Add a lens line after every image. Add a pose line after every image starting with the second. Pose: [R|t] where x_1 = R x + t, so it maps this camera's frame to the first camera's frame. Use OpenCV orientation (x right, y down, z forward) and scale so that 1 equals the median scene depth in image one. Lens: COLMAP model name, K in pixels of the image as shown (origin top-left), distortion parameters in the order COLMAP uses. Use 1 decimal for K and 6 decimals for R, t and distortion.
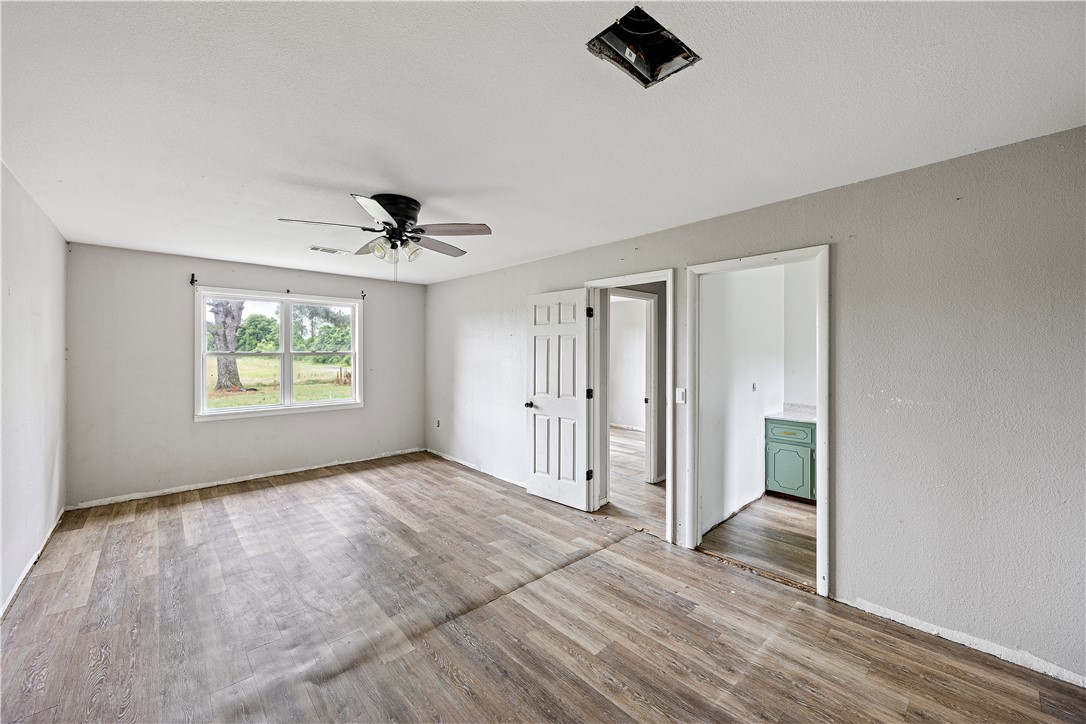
lens RADIAL K [[414.8, 0, 539.3], [0, 414.8, 361.6], [0, 0, 1]] dist [-0.006441, 0.000438]
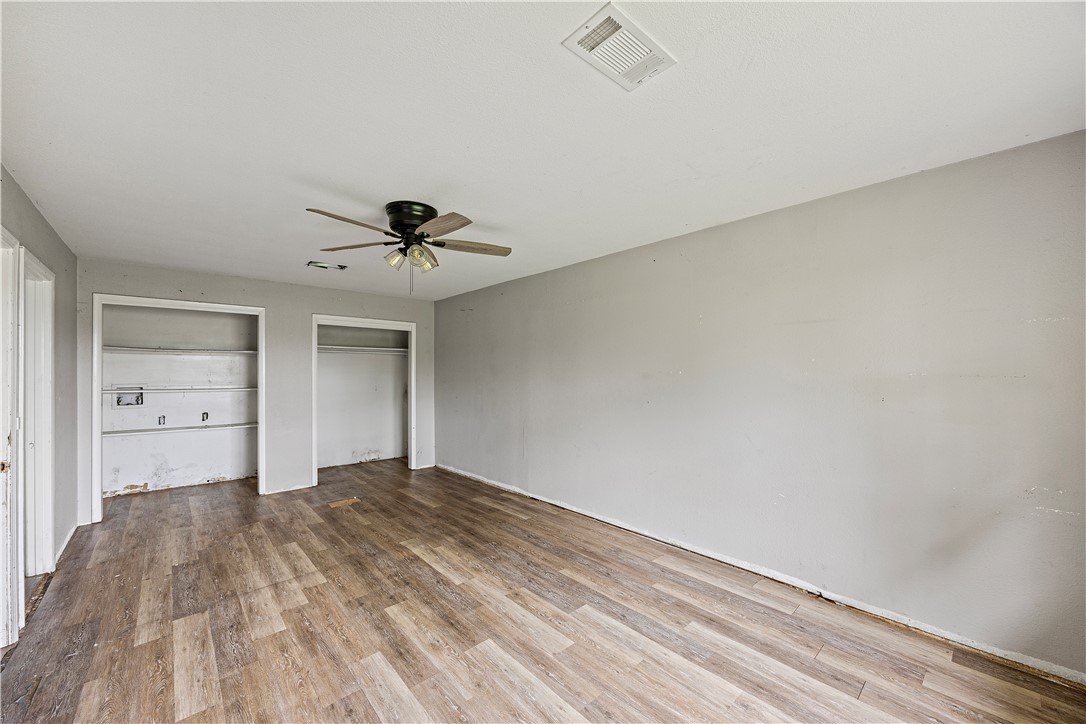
lens RADIAL K [[414.8, 0, 543.6], [0, 414.8, 362.5], [0, 0, 1]] dist [-0.006441, 0.000438]
pose [[-0.999955, 0.002951, 0.008962, -0.649505], [0.002953, 0.999996, 0.000174, -0.025173], [-0.008962, 0.000201, -0.999960, 1.922535]]
